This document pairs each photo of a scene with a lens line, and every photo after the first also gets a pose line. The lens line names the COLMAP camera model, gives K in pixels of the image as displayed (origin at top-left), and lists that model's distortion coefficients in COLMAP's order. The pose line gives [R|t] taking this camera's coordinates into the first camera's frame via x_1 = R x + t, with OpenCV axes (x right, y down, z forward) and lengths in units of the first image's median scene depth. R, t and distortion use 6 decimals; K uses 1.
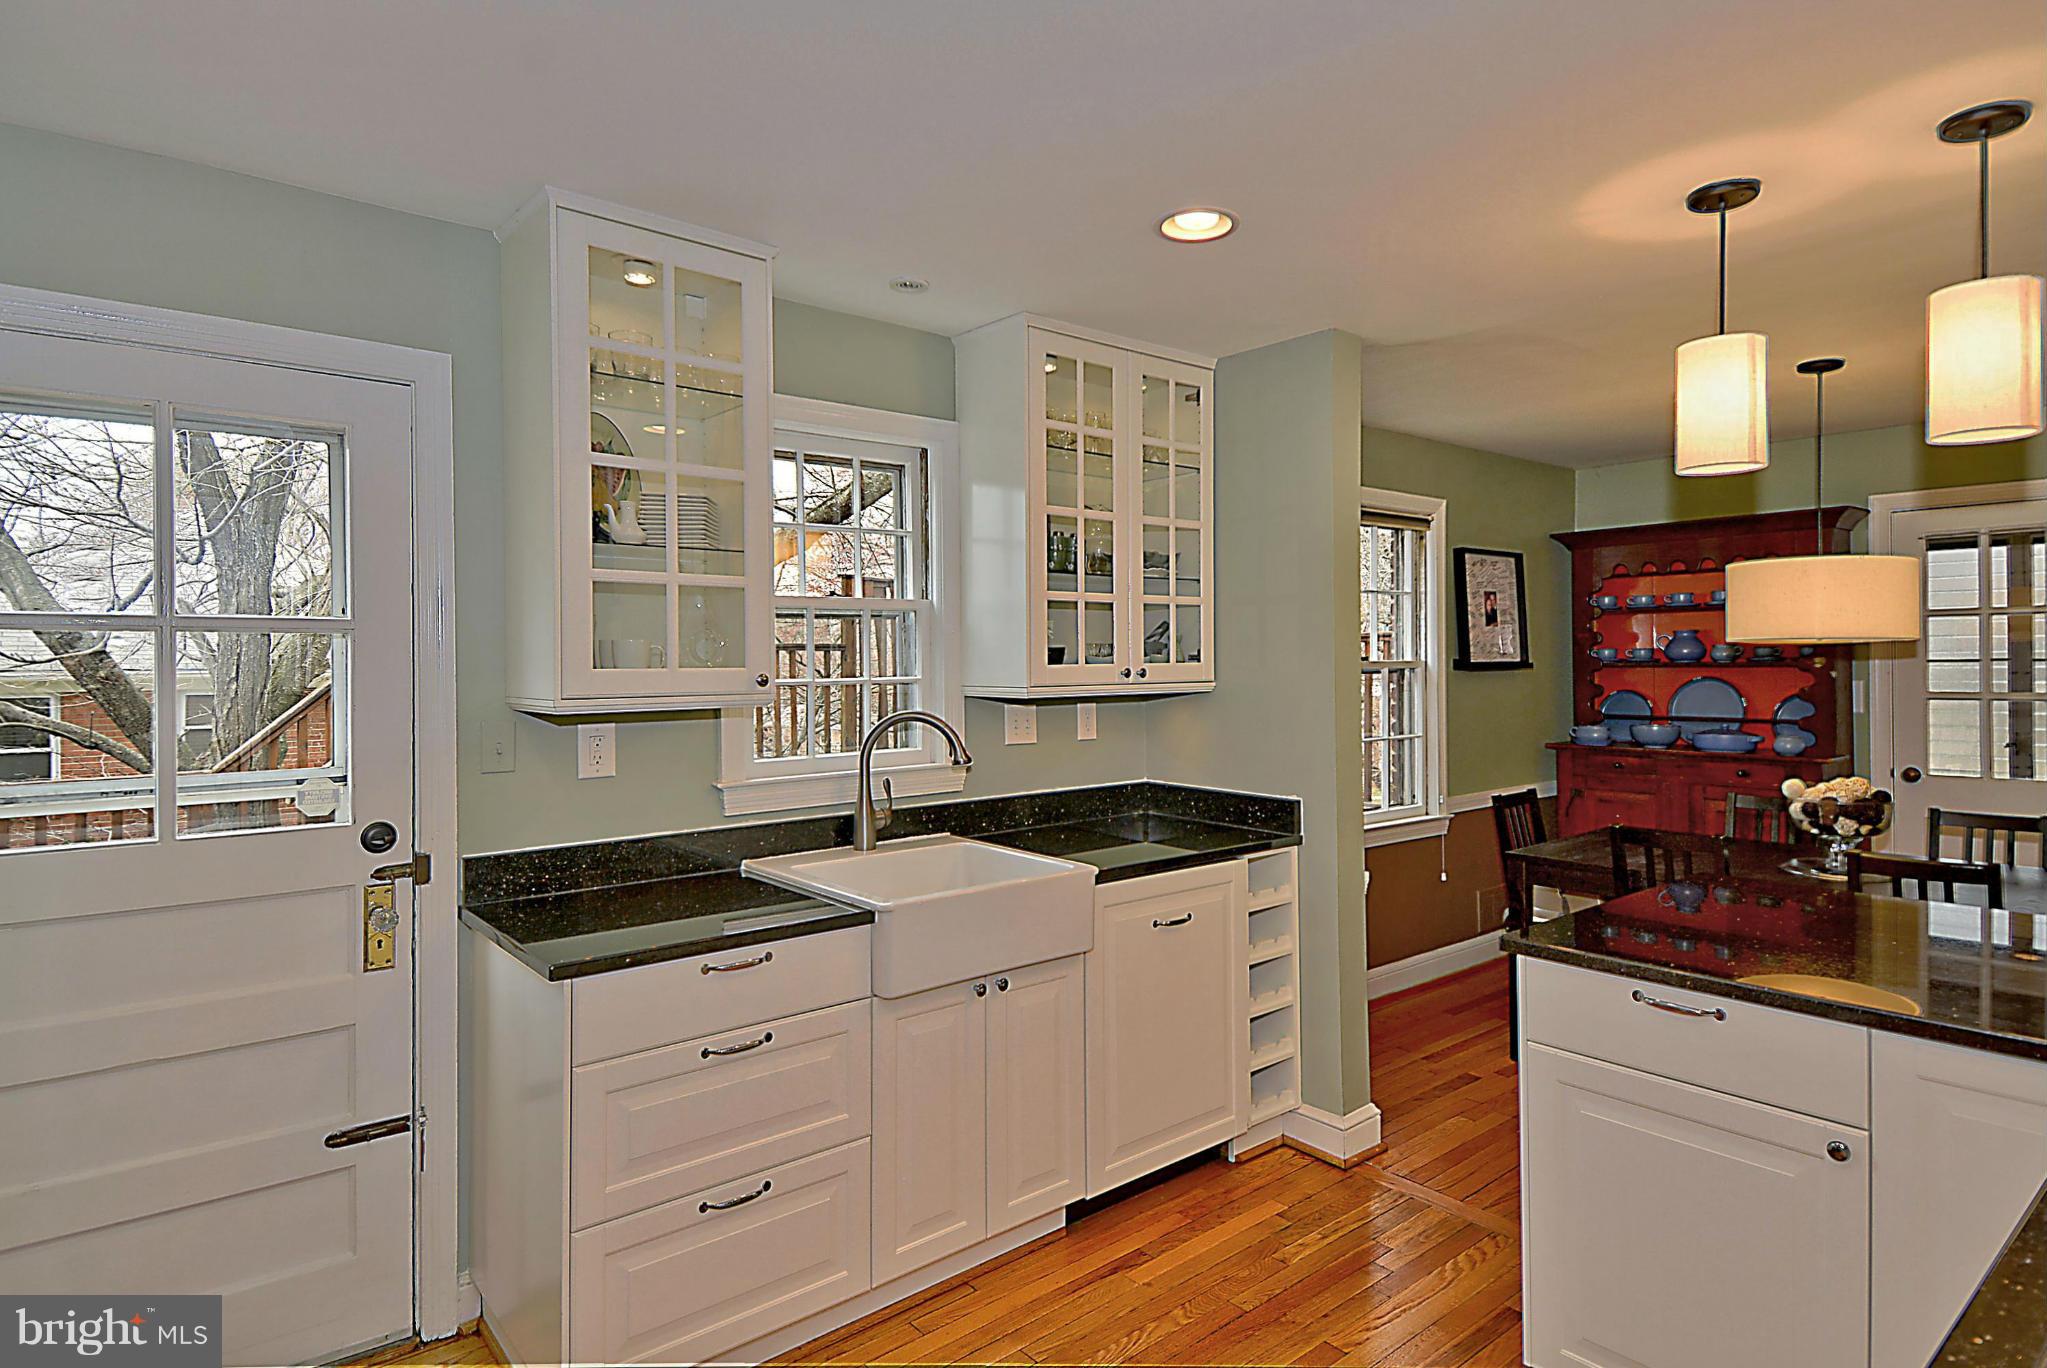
lens RADIAL K [[1126.1, 0, 1080.1], [0, 1126.1, 652.8], [0, 0, 1]] dist [0.064125, -0.047411]
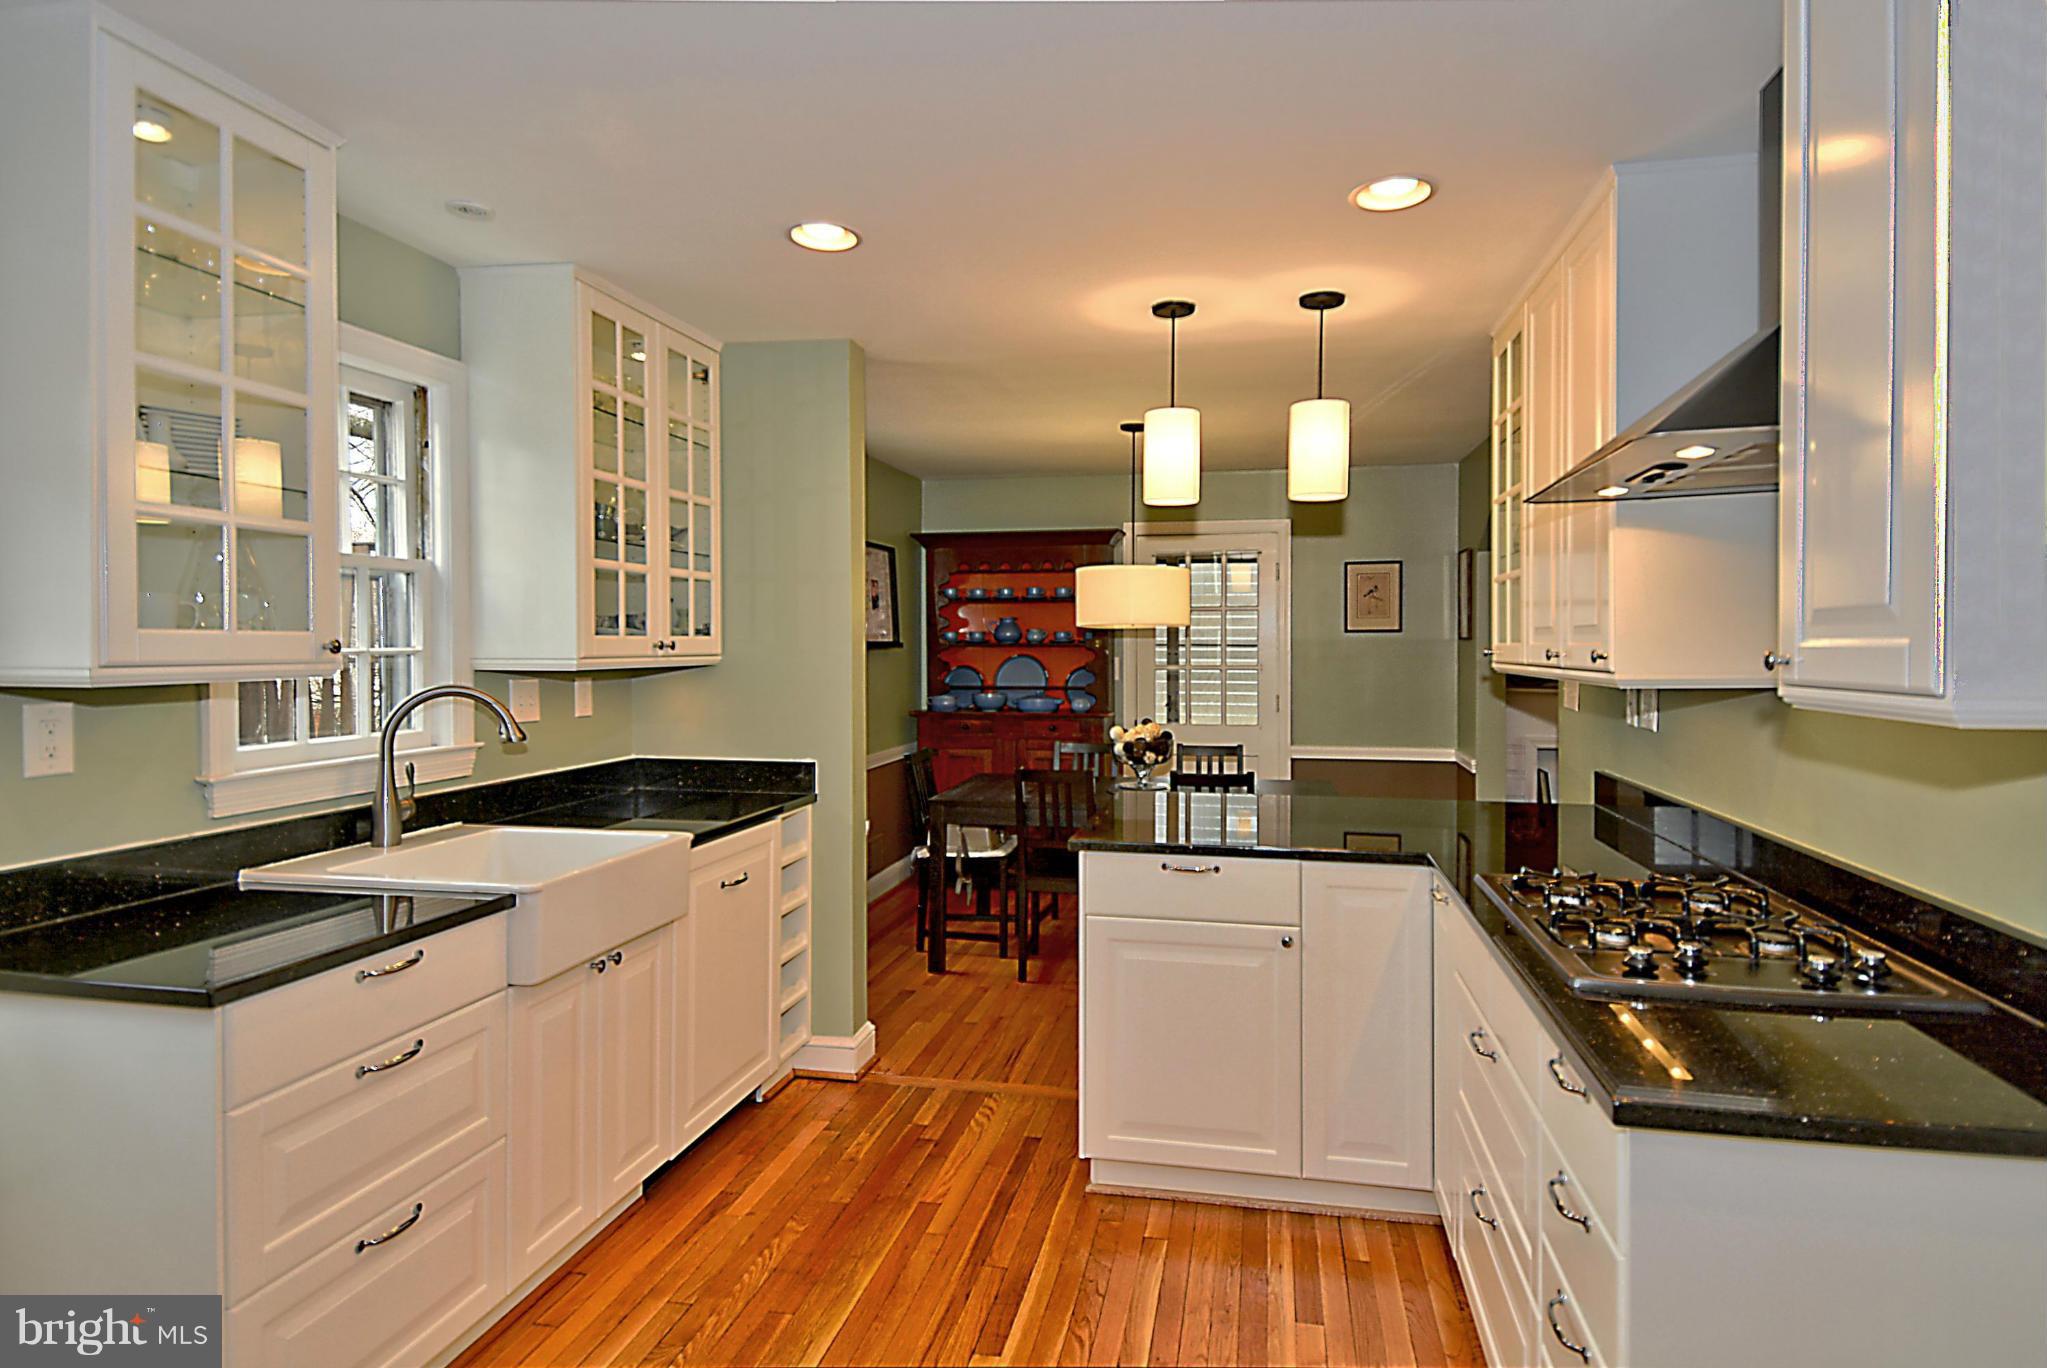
lens RADIAL K [[1126.1, 0, 1080.1], [0, 1126.1, 652.8], [0, 0, 1]] dist [0.064125, -0.047411]
pose [[0.771120, 0.001477, 0.636689, -0.316931], [-0.008213, 0.999937, 0.007627, 0.014247], [-0.636637, -0.011110, 0.771083, -0.012450]]
